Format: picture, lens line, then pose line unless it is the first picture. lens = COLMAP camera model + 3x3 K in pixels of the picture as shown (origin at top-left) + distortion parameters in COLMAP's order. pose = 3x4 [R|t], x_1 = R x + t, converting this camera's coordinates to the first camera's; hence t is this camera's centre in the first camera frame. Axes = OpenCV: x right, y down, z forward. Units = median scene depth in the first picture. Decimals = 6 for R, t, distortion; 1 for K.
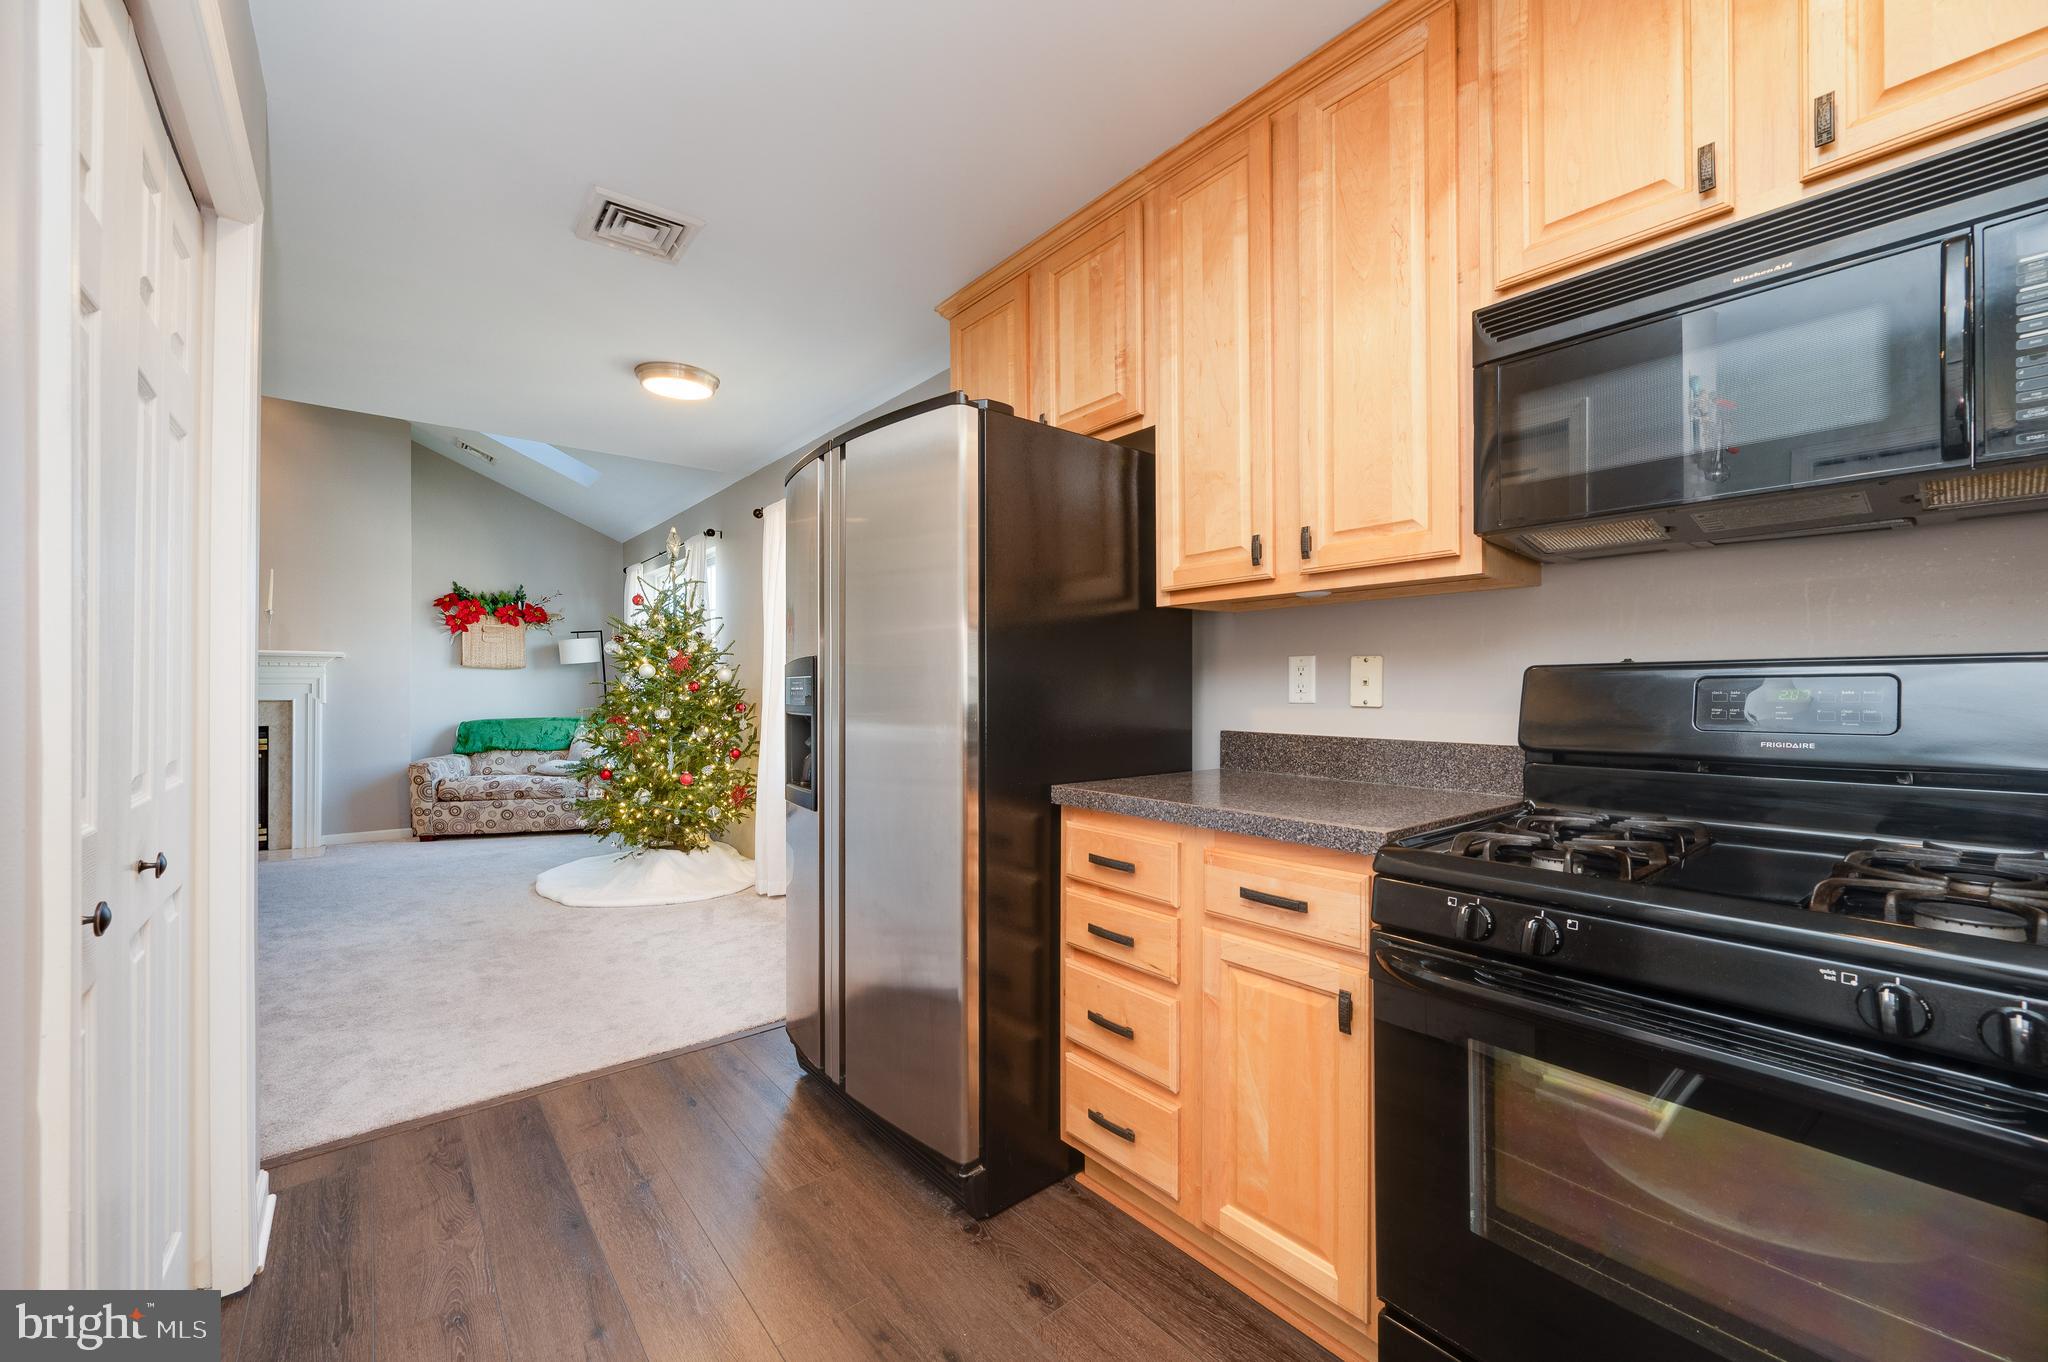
lens RADIAL K [[811.4, 0, 1021.5], [0, 811.4, 687.1], [0, 0, 1]] dist [-0.001617, -0.000102]
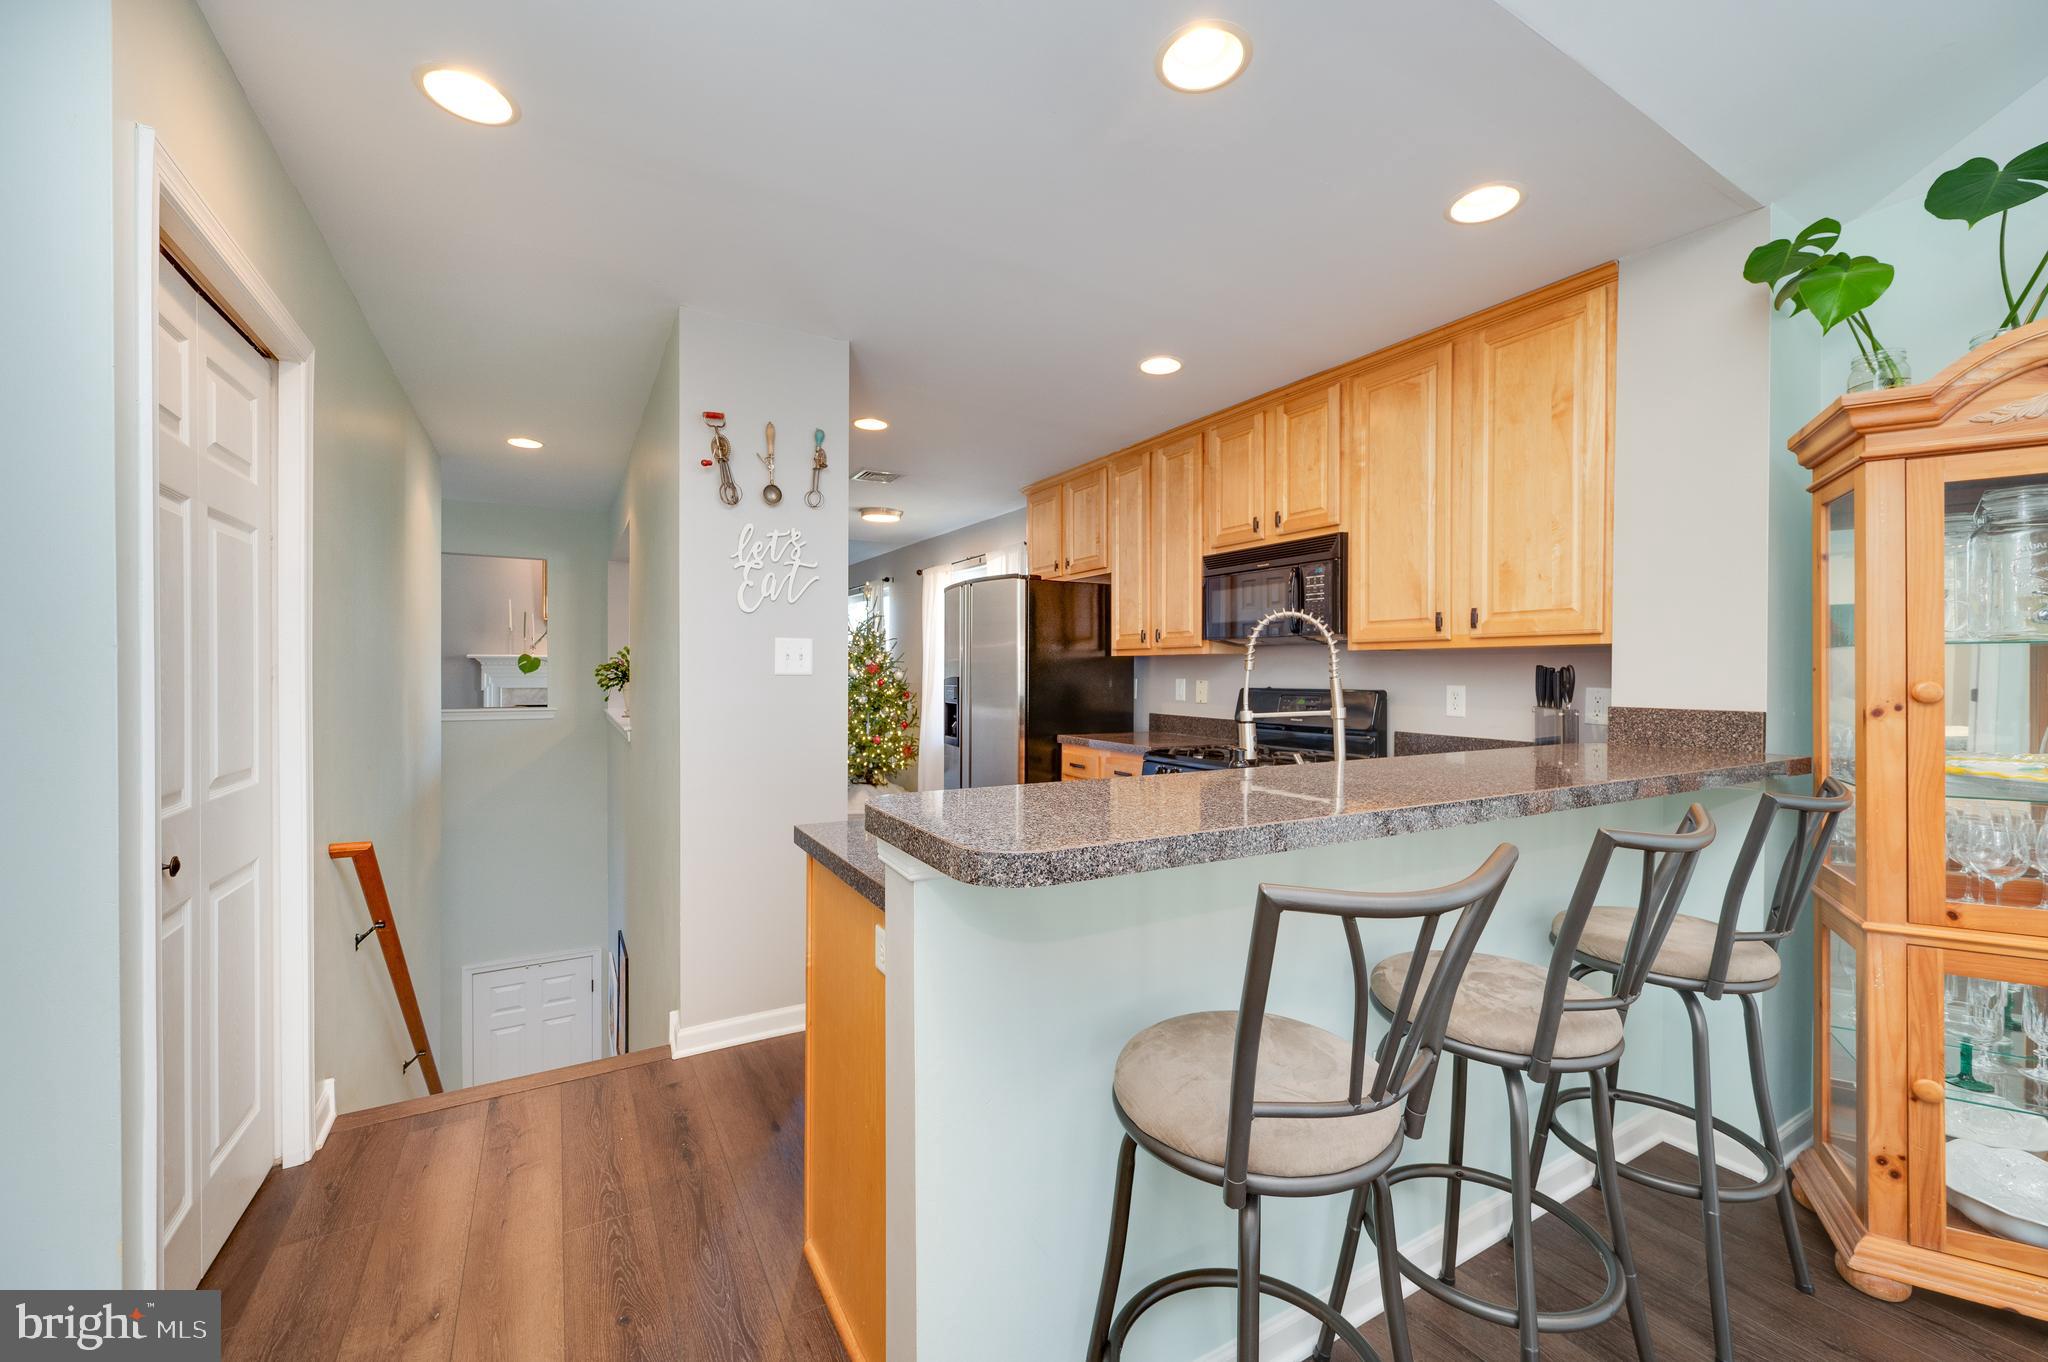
lens RADIAL K [[811.4, 0, 1021.5], [0, 811.4, 687.1], [0, 0, 1]] dist [-0.001617, -0.000102]
pose [[0.987695, 0.006954, -0.156237, 0.119348], [-0.003509, 0.999745, 0.022312, -0.027823], [0.156352, -0.021489, 0.987468, -0.530145]]
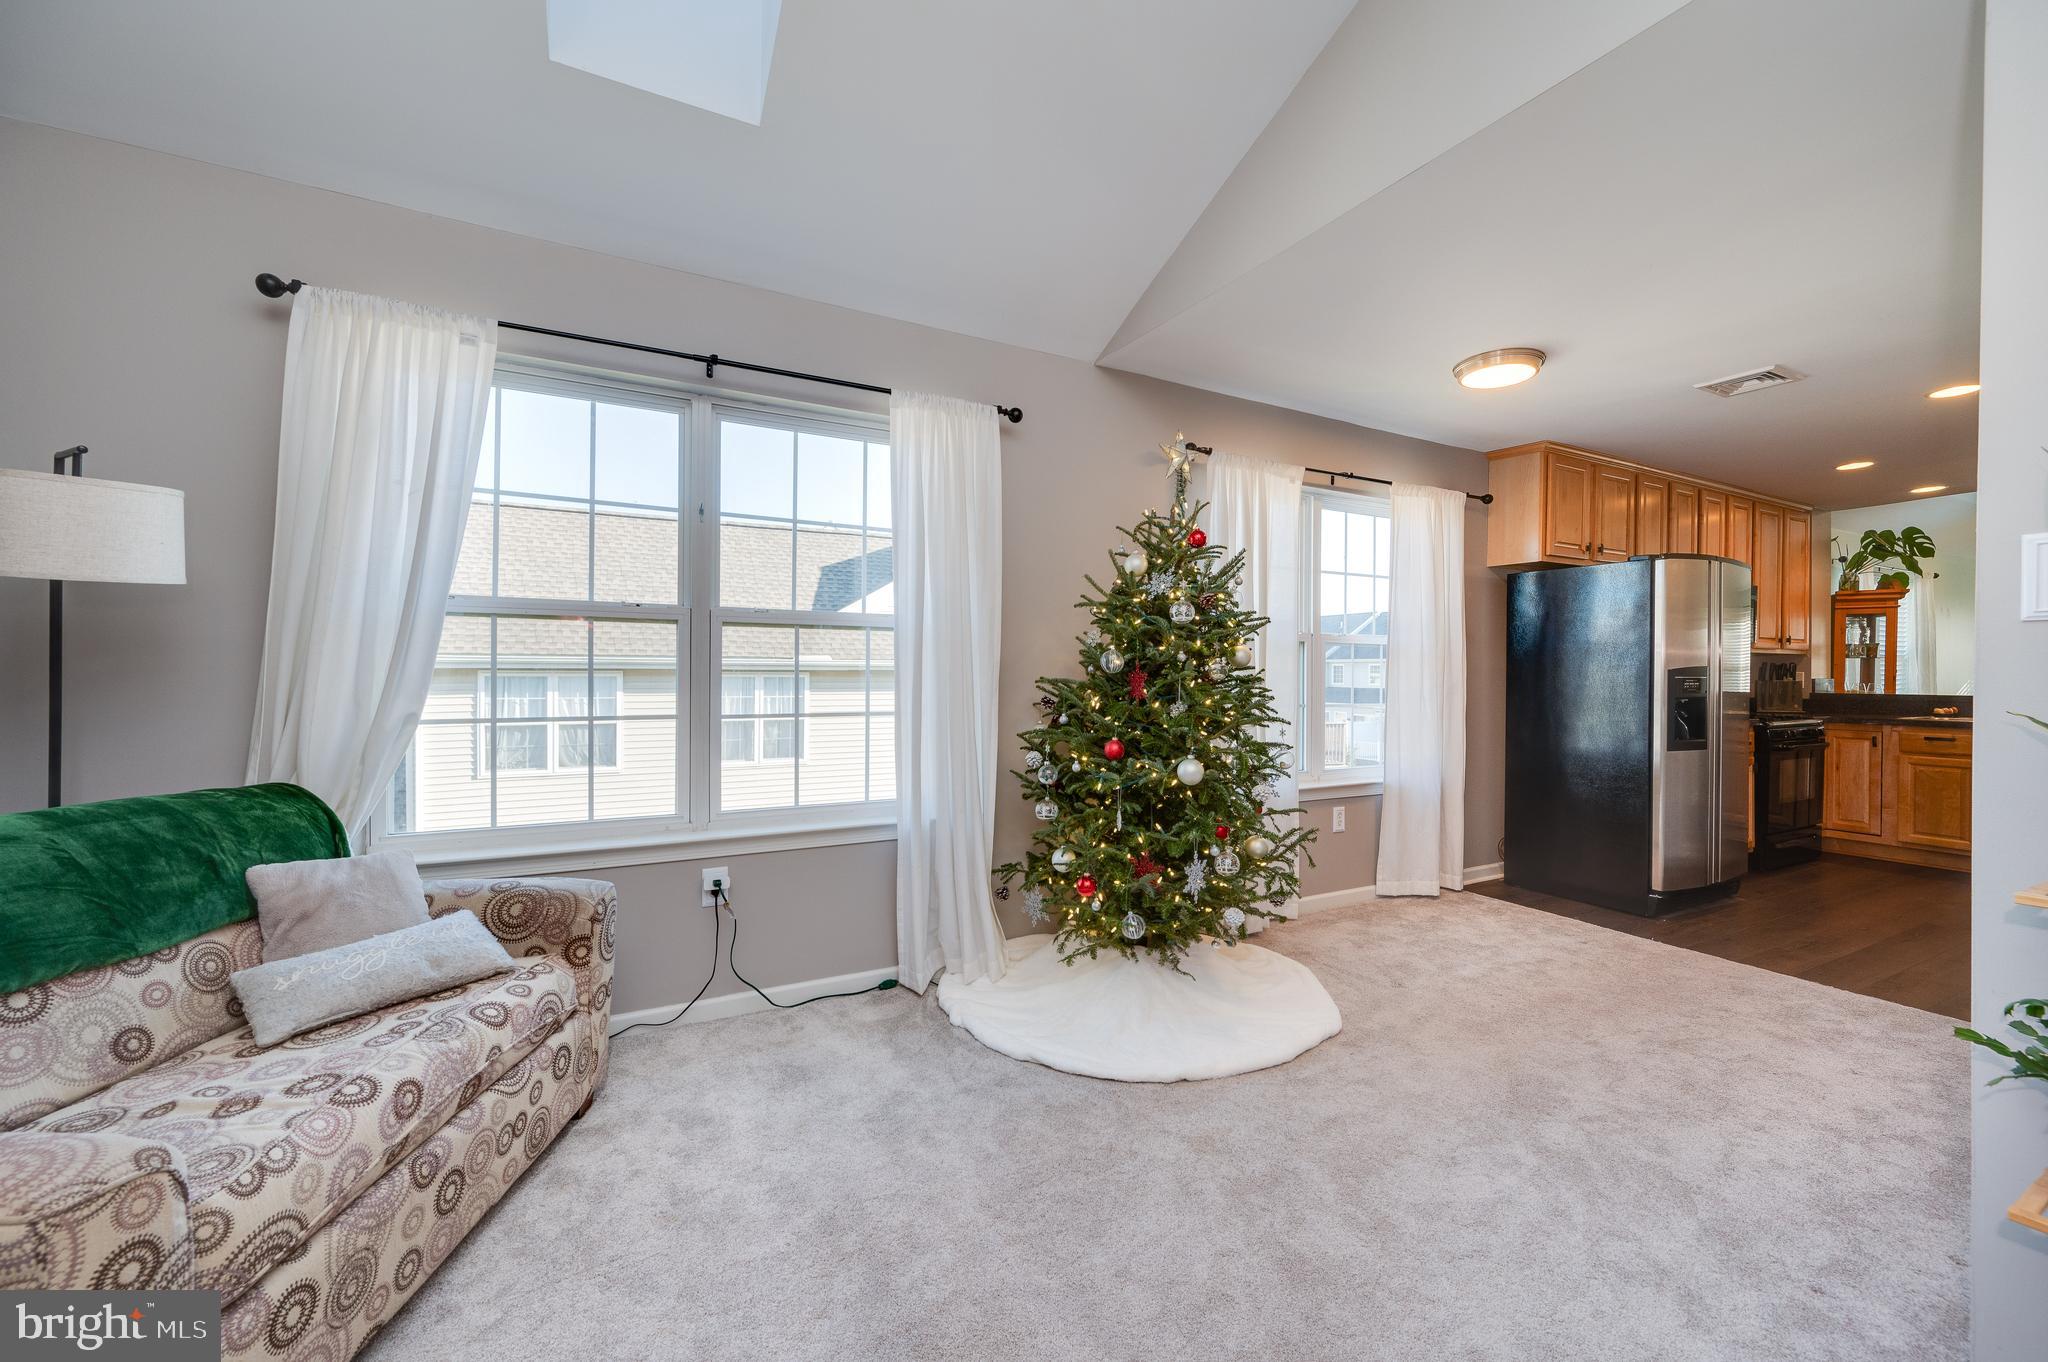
lens RADIAL K [[804.5, 0, 1027.1], [0, 804.5, 678.4], [0, 0, 1]] dist [-0.002224, -0.000491]
pose [[0.188380, -0.002426, 0.982093, -1.116840], [-0.006066, 0.999975, 0.003634, -0.003875], [-0.982078, -0.006642, 0.188360, 1.031541]]
